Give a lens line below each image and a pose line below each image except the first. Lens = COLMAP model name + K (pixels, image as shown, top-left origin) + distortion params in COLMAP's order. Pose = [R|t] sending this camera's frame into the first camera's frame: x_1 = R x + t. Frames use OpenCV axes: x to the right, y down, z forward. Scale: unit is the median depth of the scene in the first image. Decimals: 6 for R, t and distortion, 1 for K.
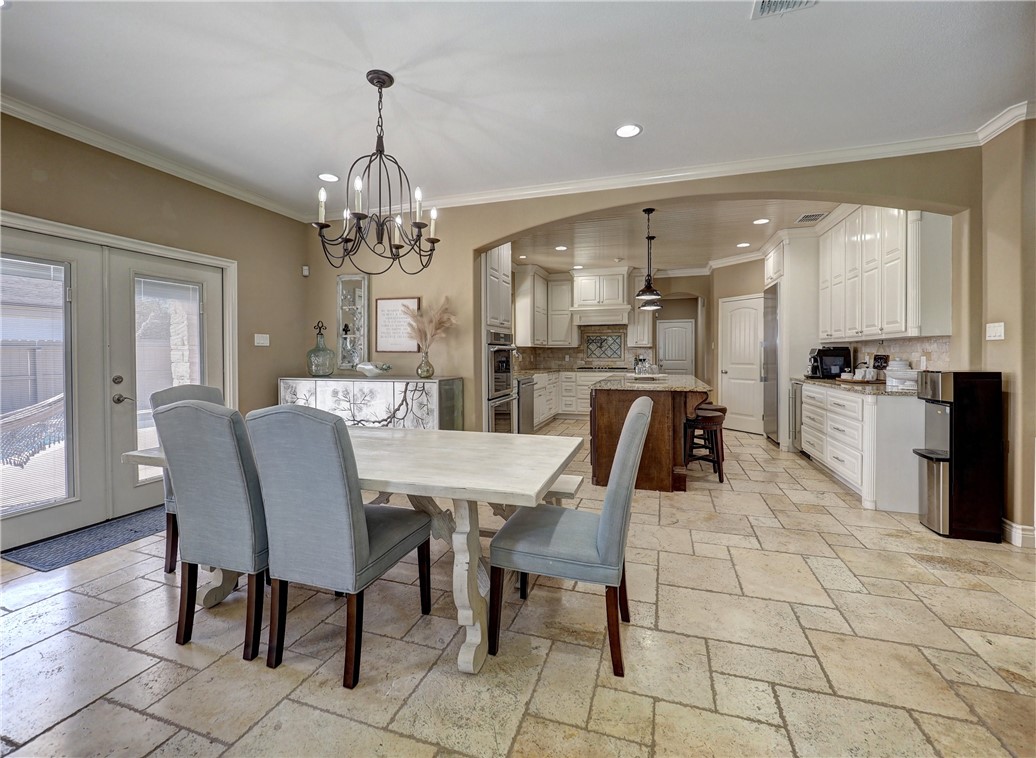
lens RADIAL K [[438.7, 0, 511.4], [0, 438.7, 360.5], [0, 0, 1]] dist [0.001865, 0.000783]
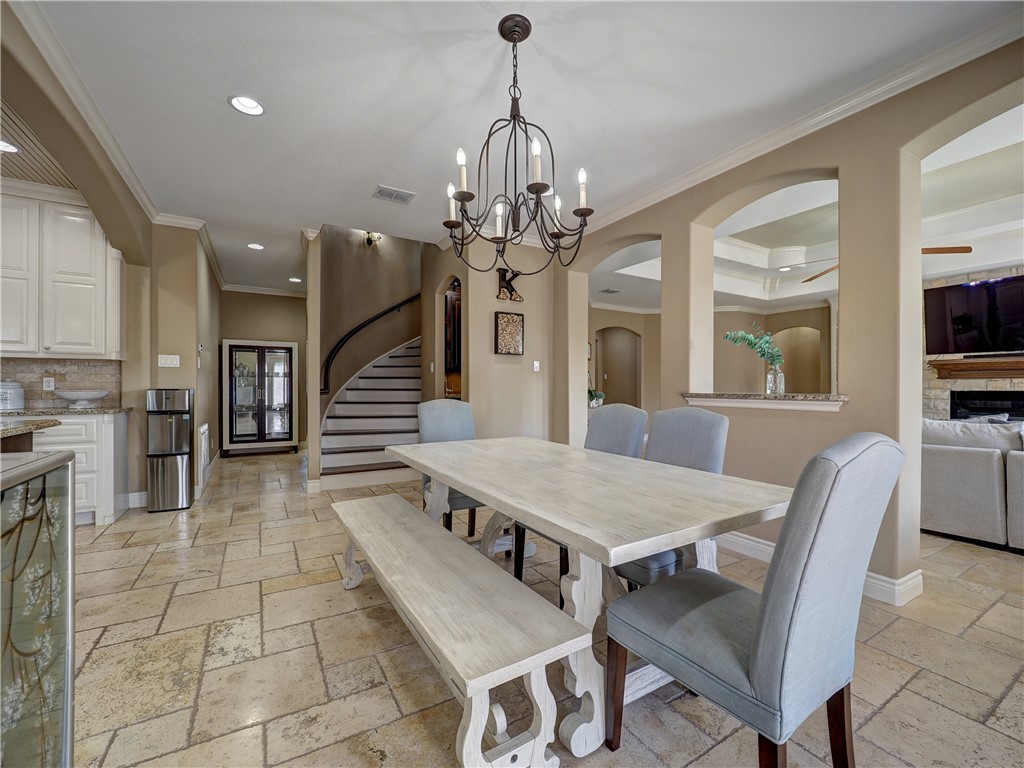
lens RADIAL K [[433.6, 0, 514.4], [0, 433.6, 383.9], [0, 0, 1]] dist [0.001865, 0.000783]
pose [[-0.749421, 0.001982, 0.662090, -0.687824], [0.005686, 0.999978, 0.003443, 0.009722], [-0.662069, 0.006345, -0.749416, 1.333329]]
